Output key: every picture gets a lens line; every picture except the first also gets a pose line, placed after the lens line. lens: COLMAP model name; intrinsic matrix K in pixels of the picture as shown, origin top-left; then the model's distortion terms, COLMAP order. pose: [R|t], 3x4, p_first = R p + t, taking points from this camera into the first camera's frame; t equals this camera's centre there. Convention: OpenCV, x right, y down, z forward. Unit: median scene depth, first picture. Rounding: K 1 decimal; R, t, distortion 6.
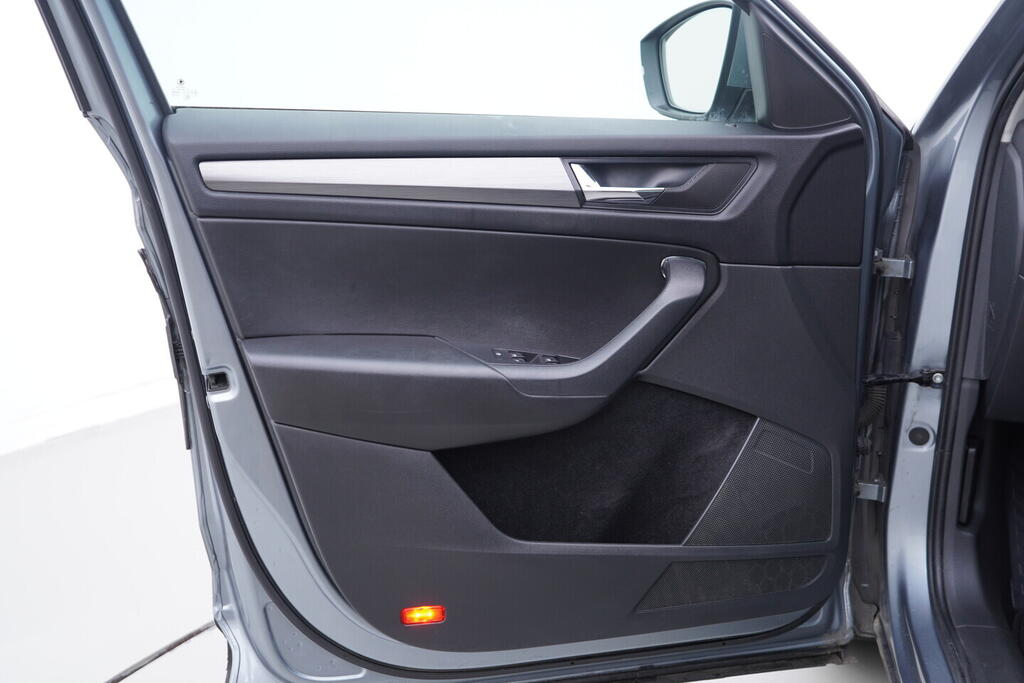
lens RADIAL K [[1074.3, 0, 512.0], [0, 1074.3, 340.5], [0, 0, 1]] dist [0.011238, 0.000000]
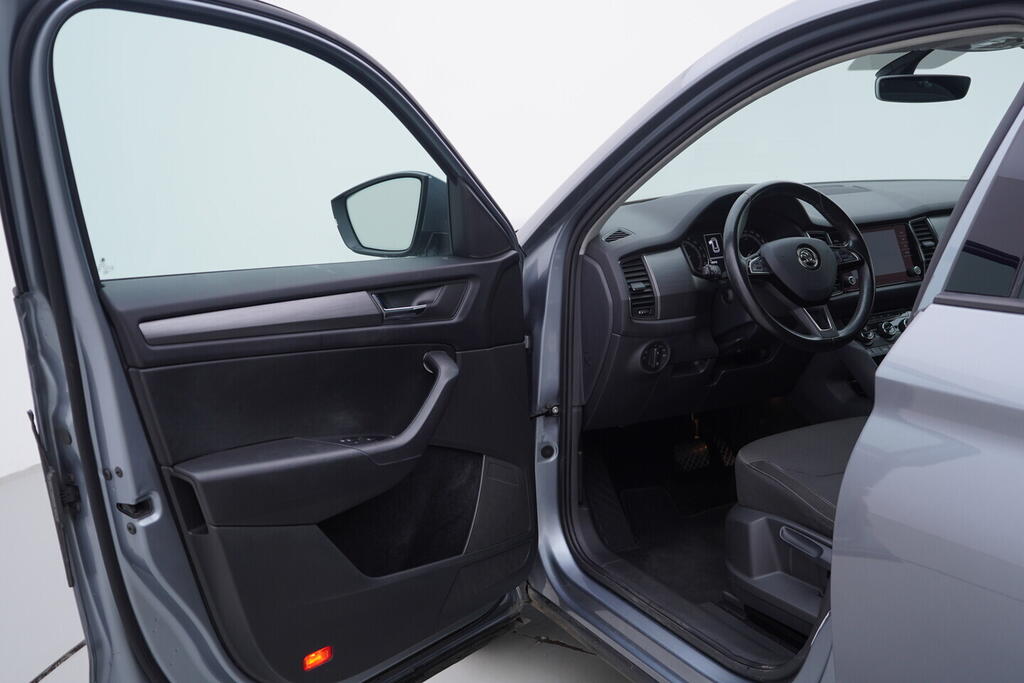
lens RADIAL K [[1074.3, 0, 512.6], [0, 1074.3, 339.6], [0, 0, 1]] dist [0.011238, 0.000000]
pose [[0.770520, -0.127775, 0.624477, -0.645296], [0.192430, 0.980621, -0.036787, -0.020262], [-0.607675, 0.148514, 0.780176, -0.175701]]
